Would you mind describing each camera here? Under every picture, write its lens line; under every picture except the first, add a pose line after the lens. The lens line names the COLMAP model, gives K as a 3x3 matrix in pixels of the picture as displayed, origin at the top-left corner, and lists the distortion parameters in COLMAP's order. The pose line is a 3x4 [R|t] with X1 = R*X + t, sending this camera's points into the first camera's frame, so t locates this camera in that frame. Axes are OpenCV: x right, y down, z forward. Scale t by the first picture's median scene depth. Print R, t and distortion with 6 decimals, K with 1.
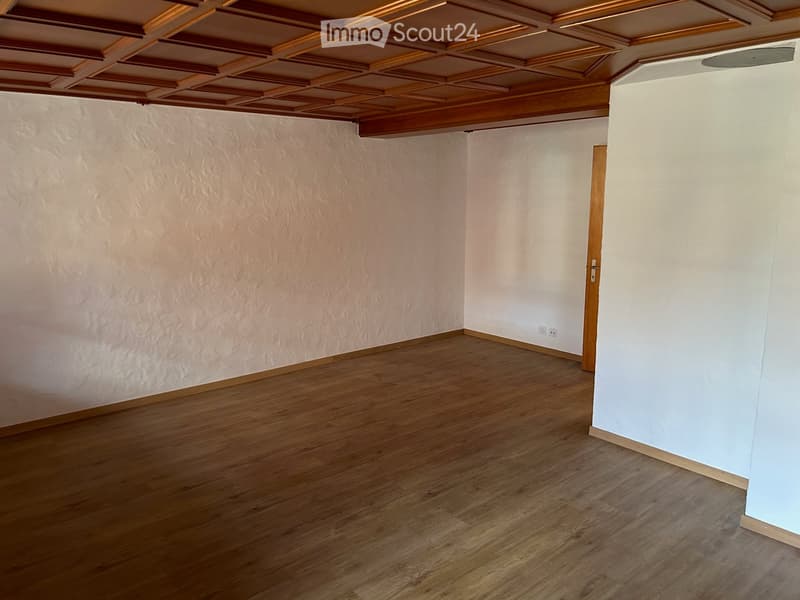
lens RADIAL K [[597.4, 0, 399.8], [0, 597.4, 301.2], [0, 0, 1]] dist [0.053126, -0.065642]
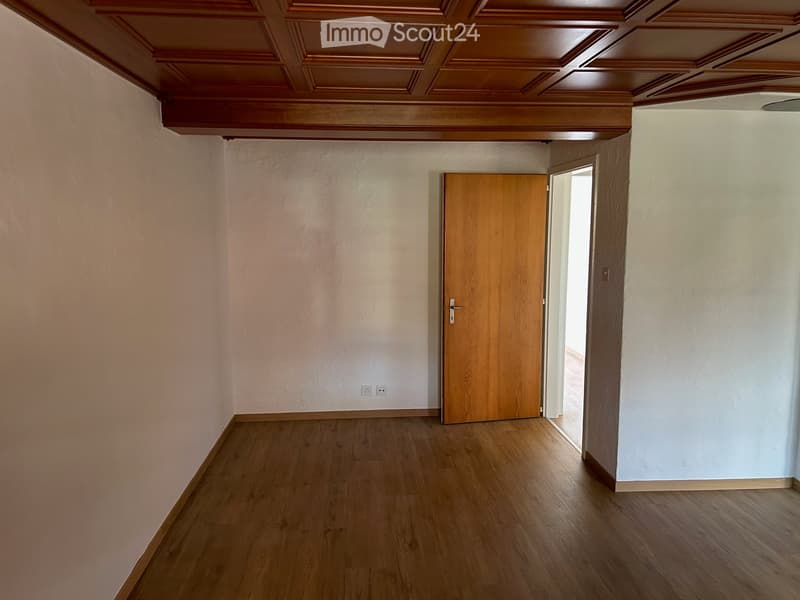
lens RADIAL K [[597.4, 0, 403.0], [0, 597.4, 301.4], [0, 0, 1]] dist [0.053126, -0.065642]
pose [[0.589757, -0.104963, 0.800730, -0.553804], [0.145466, 0.989107, 0.022517, -0.123515], [-0.794372, 0.103199, 0.598601, 0.680719]]
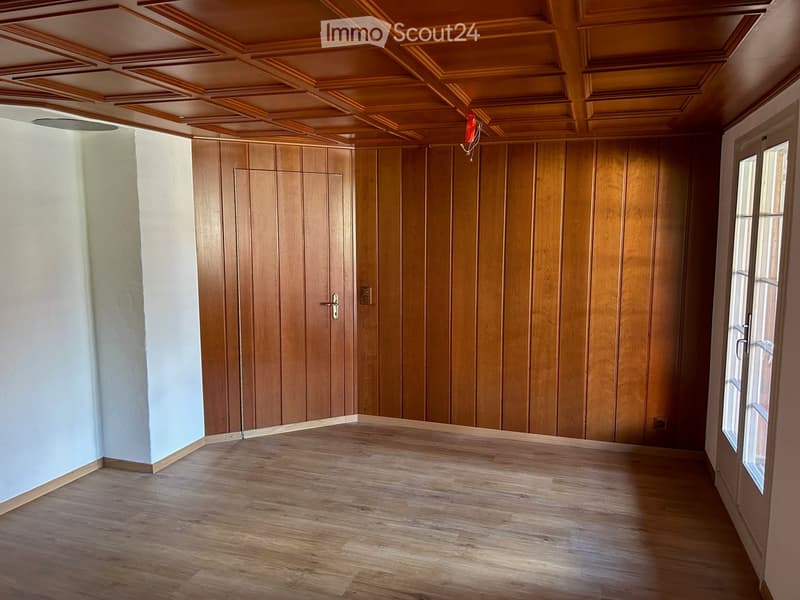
lens RADIAL K [[597.4, 0, 399.6], [0, 597.4, 298.3], [0, 0, 1]] dist [0.053126, -0.065642]
pose [[-0.516843, -0.100012, 0.850218, -0.604533], [0.157583, 0.965067, 0.209315, -0.148158], [-0.841452, 0.242163, -0.483028, 0.792045]]
